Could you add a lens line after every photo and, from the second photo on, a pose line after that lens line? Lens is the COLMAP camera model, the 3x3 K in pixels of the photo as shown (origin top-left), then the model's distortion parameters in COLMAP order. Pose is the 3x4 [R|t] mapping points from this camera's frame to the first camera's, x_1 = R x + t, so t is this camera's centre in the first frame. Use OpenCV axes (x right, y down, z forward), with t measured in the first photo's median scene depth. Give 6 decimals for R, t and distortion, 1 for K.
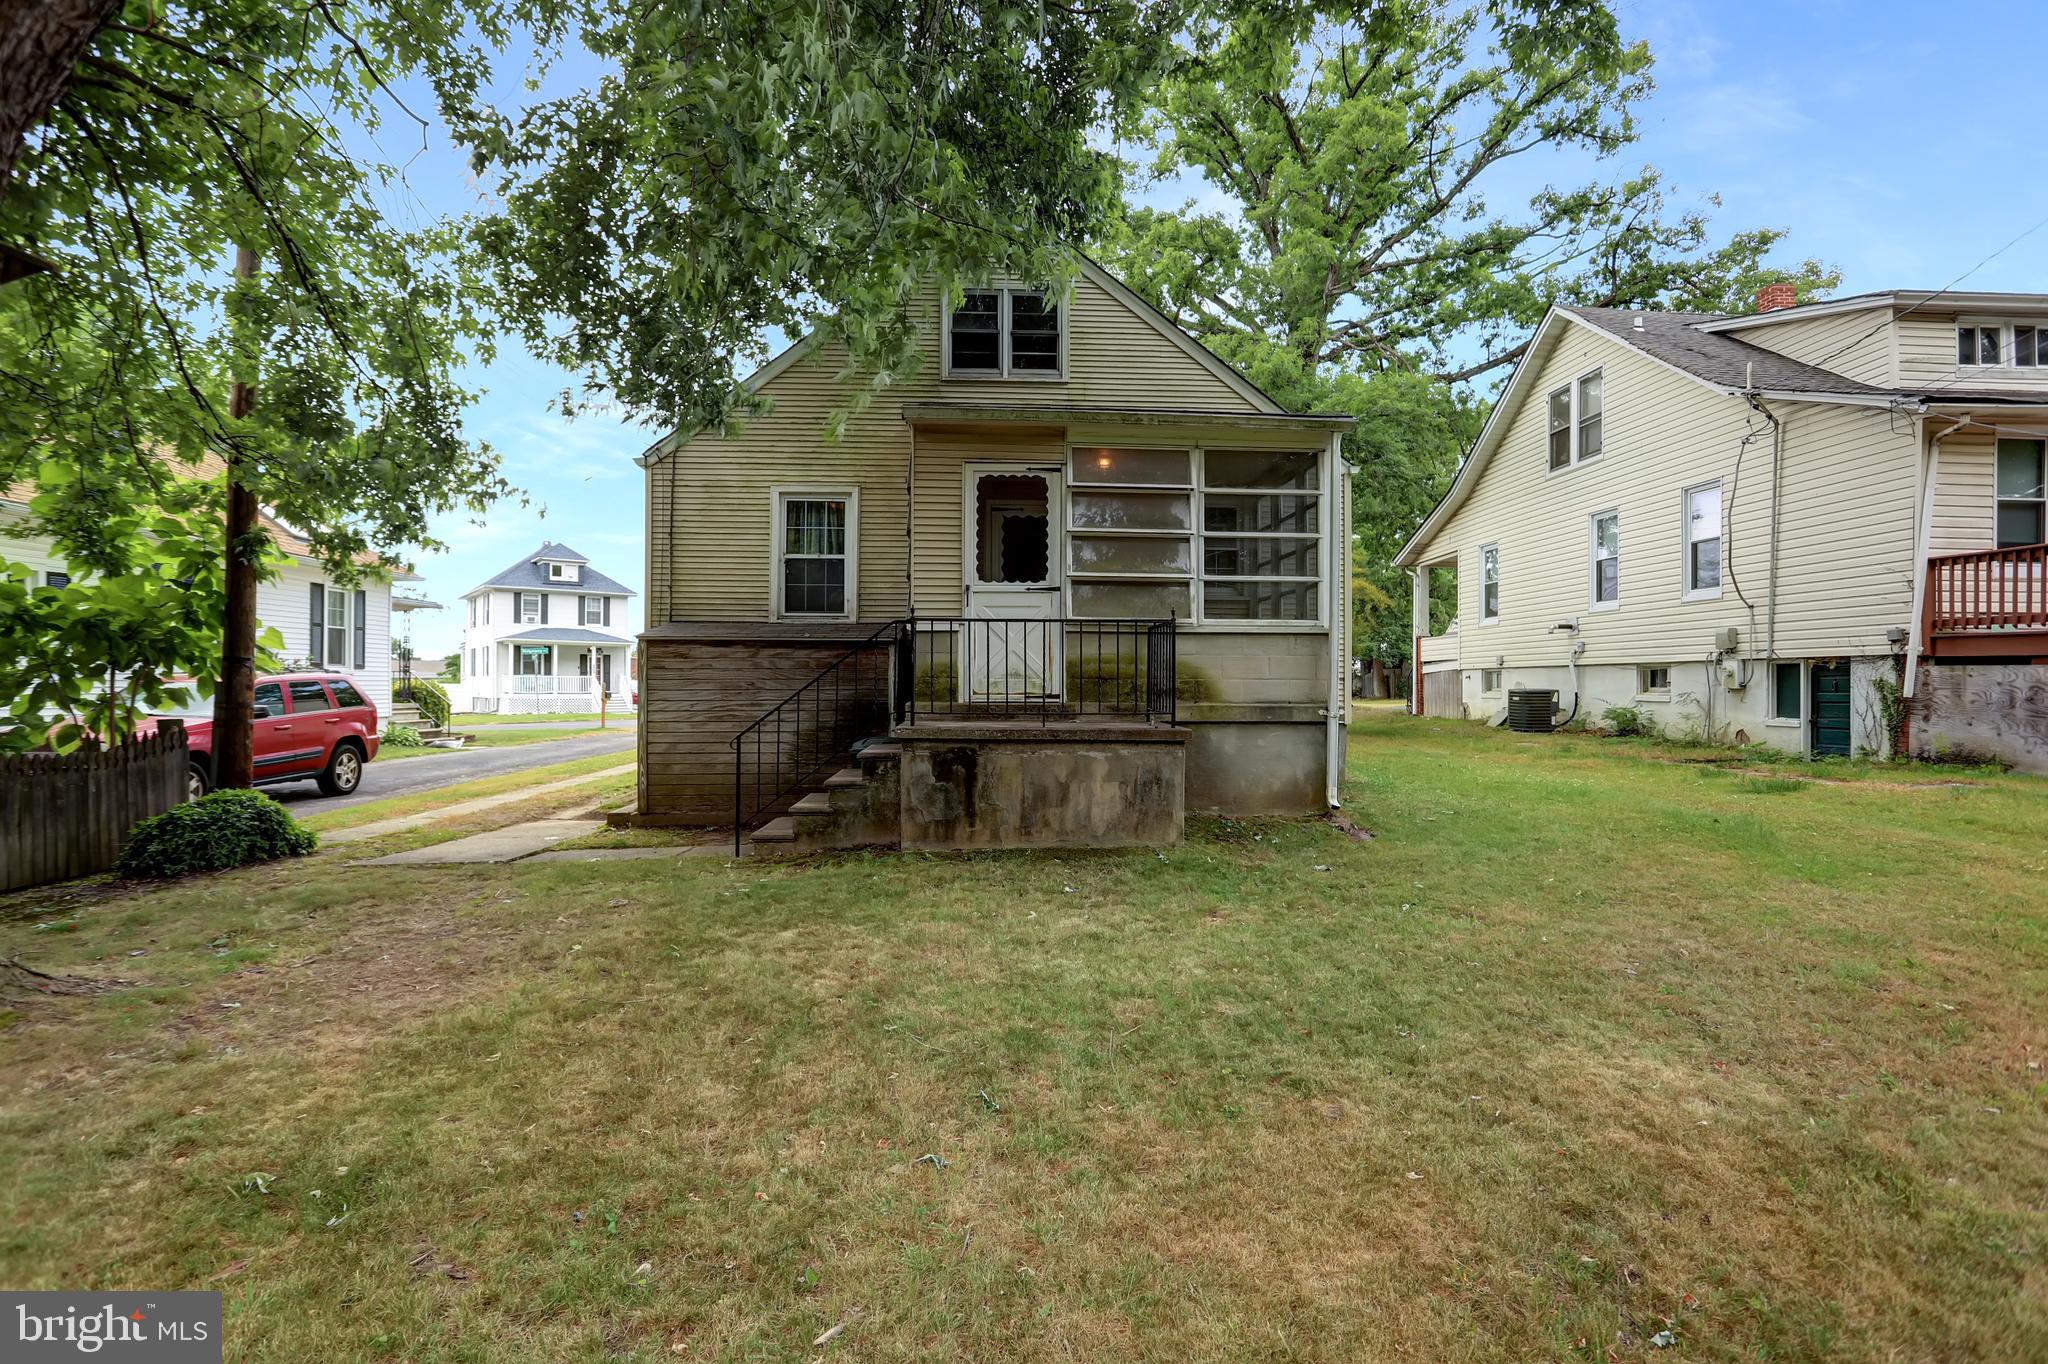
lens RADIAL K [[973.7, 0, 1024.0], [0, 973.7, 682.0], [0, 0, 1]] dist [-0.063358, 0.025924]
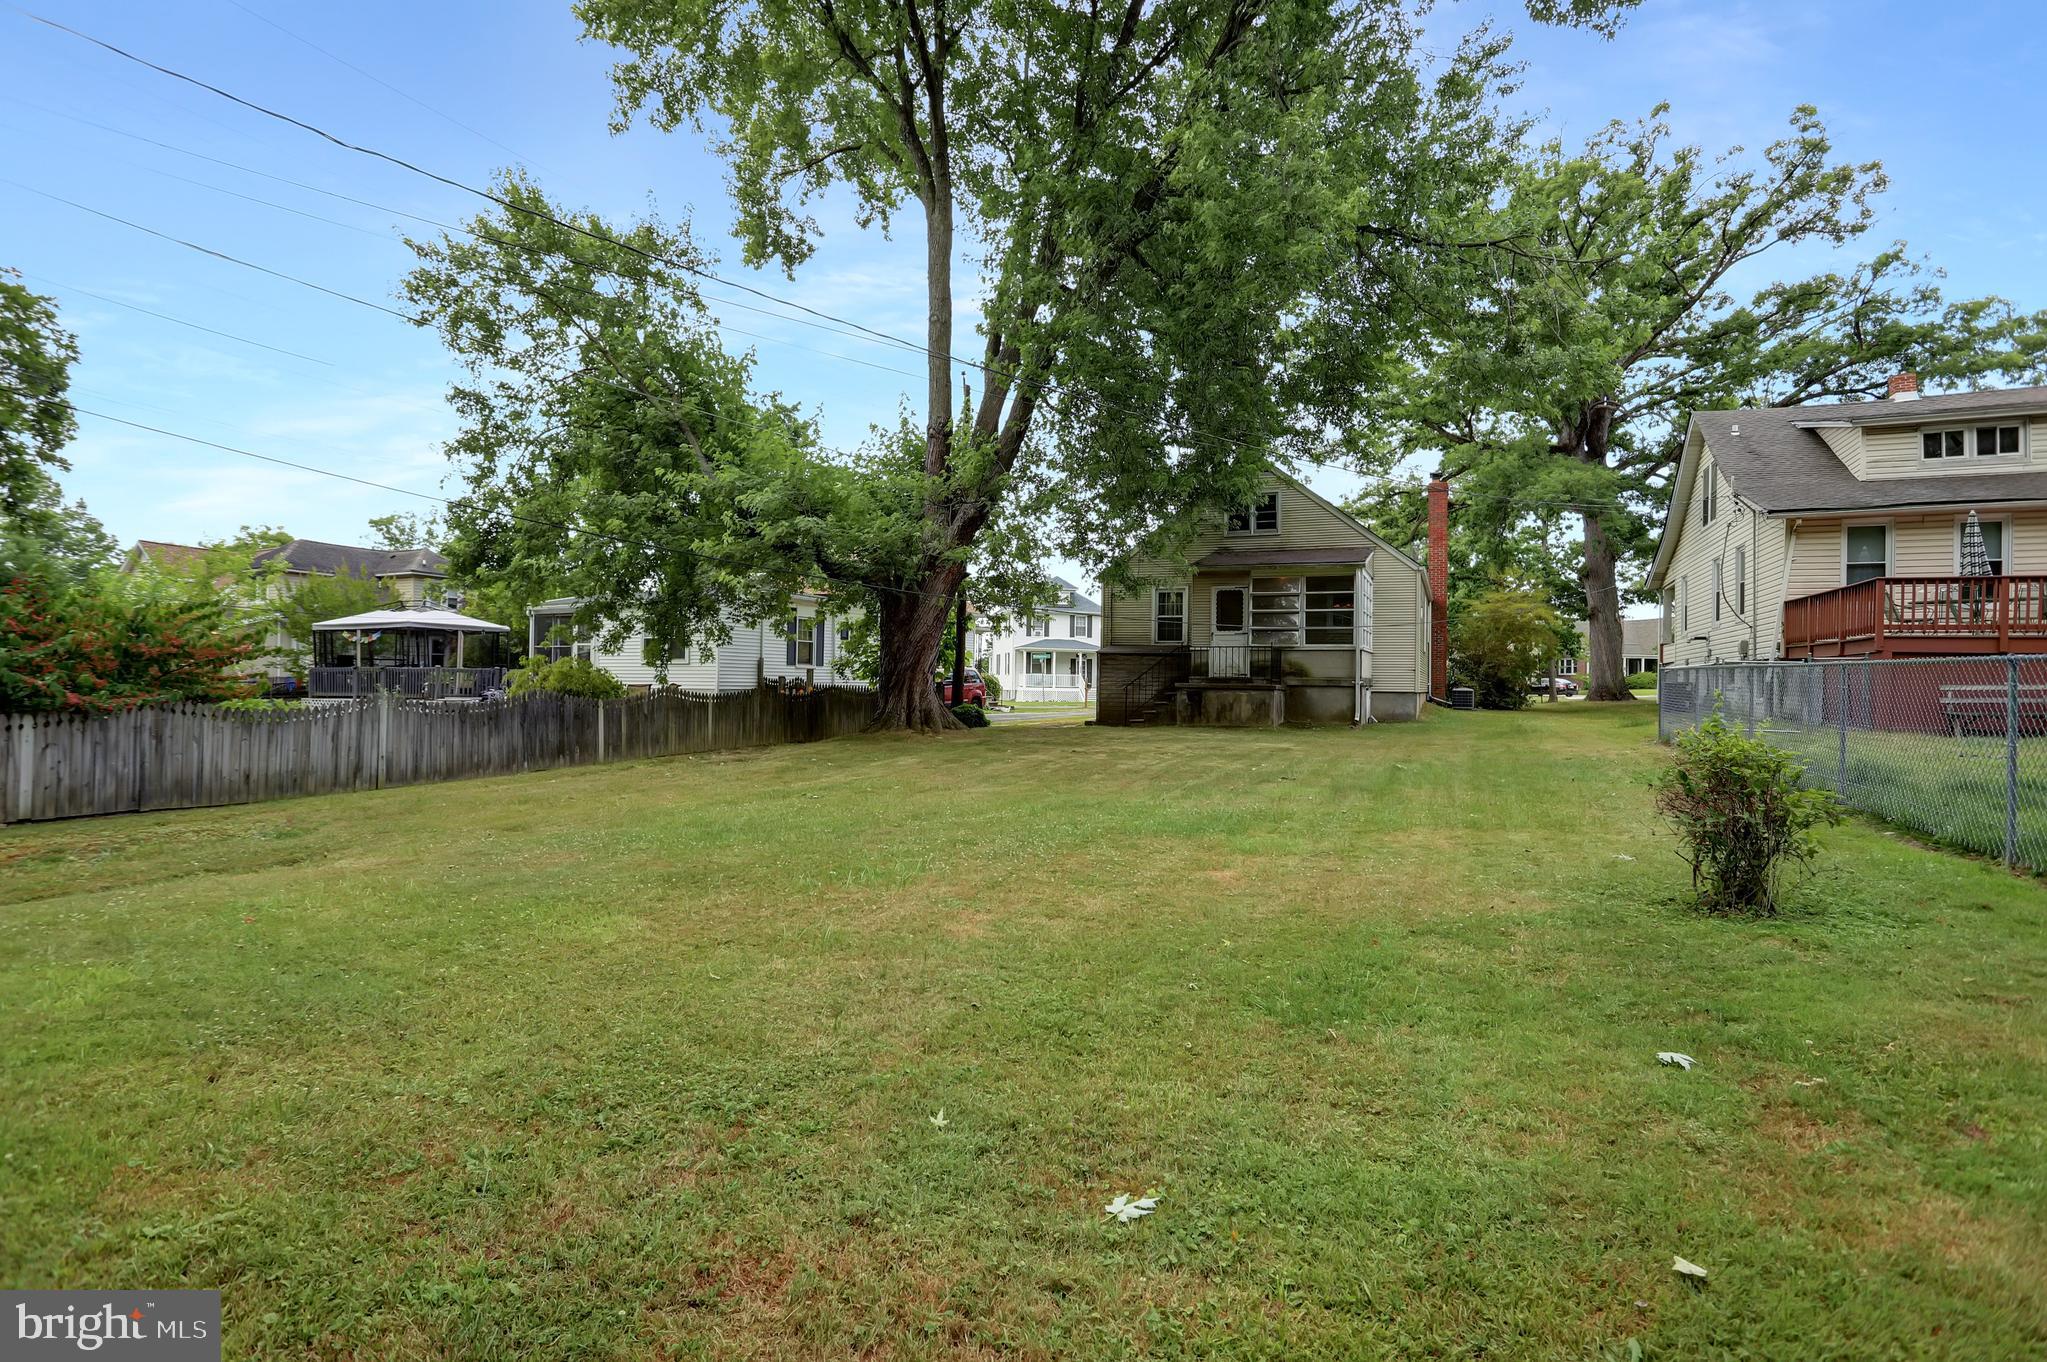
lens RADIAL K [[973.2, 0, 1023.5], [0, 973.2, 681.0], [0, 0, 1]] dist [-0.063358, 0.025924]
pose [[0.887800, 0.007803, -0.460164, 0.451062], [-0.010146, 0.999945, -0.002619, 0.028501], [0.460118, 0.006994, 0.887830, -1.014668]]
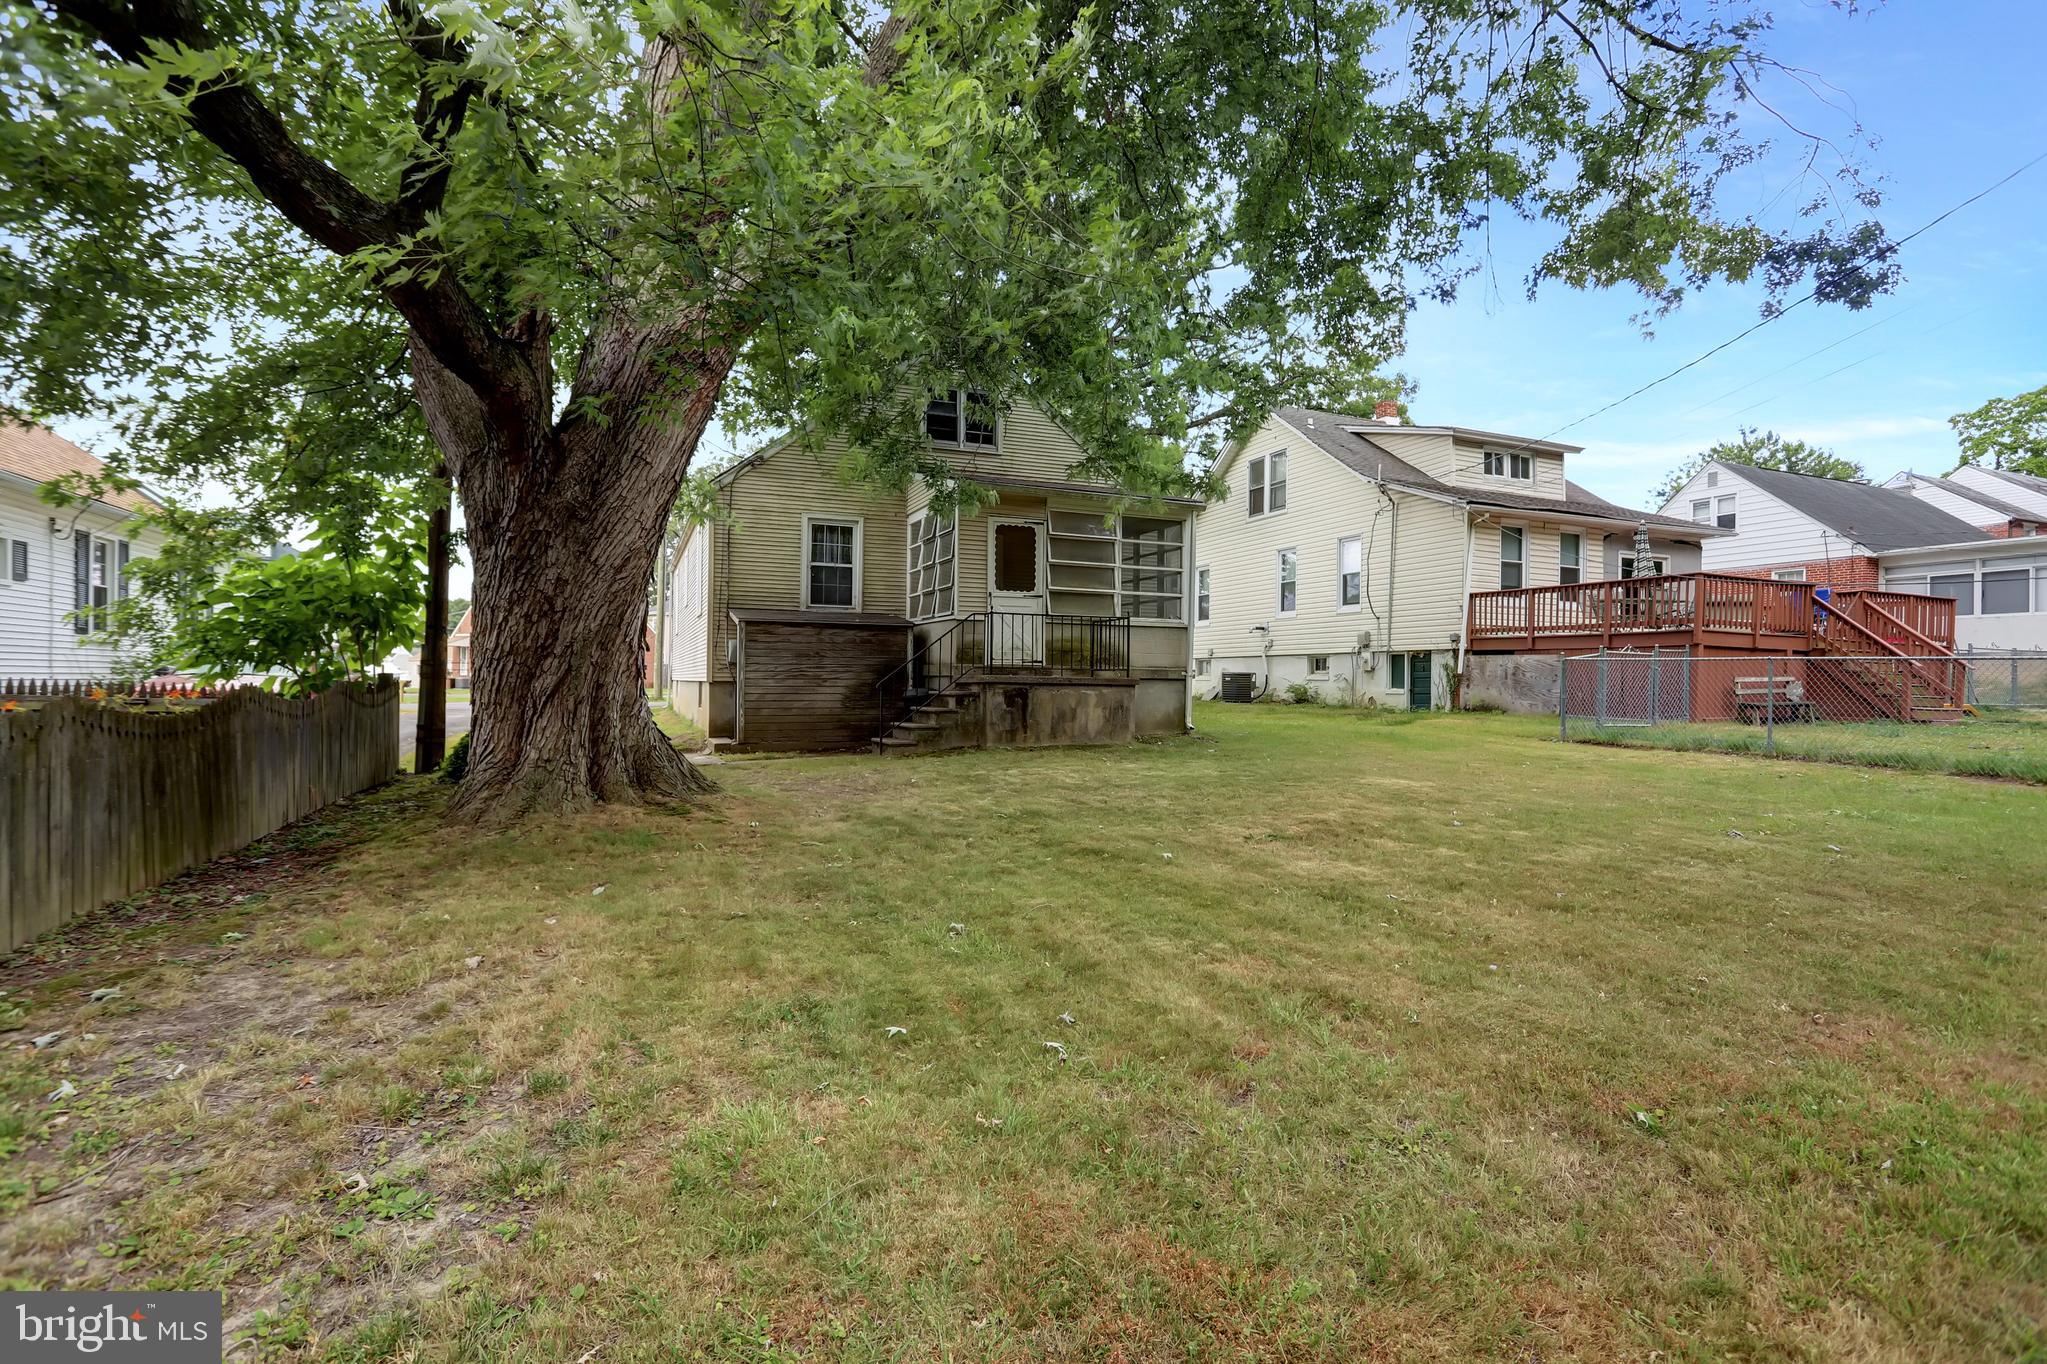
lens RADIAL K [[973.2, 0, 1023.5], [0, 973.2, 682.0], [0, 0, 1]] dist [-0.063358, 0.025924]
pose [[0.943509, 0.005954, 0.331295, -0.346585], [-0.007446, 0.999967, 0.003235, 0.028217], [-0.331265, -0.005519, 0.943522, -0.347883]]
